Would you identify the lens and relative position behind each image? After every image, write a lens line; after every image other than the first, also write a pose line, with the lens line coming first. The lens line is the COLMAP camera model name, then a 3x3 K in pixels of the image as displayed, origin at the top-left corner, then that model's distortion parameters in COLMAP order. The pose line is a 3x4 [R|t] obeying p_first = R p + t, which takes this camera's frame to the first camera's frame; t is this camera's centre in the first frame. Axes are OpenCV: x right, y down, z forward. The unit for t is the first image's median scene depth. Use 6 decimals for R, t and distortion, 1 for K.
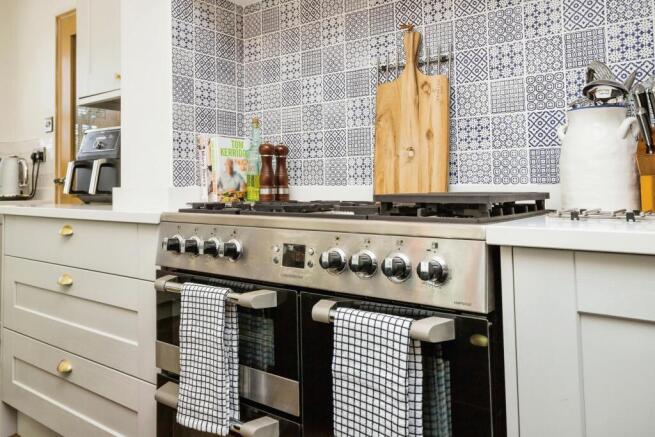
lens RADIAL K [[486.9, 0, 329.4], [0, 486.9, 175.9], [0, 0, 1]] dist [0.004163, 0.000547]
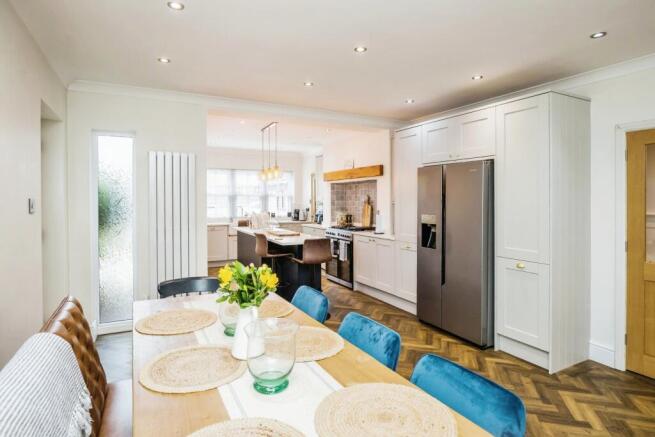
lens RADIAL K [[357.8, 0, 327.6], [0, 357.8, 205.5], [0, 0, 1]] dist [0.000079, -0.000005]
pose [[0.894788, 0.012477, -0.446318, 1.366791], [0.007629, 0.999036, 0.043223, -0.324216], [0.446427, -0.042080, 0.893830, -2.466093]]
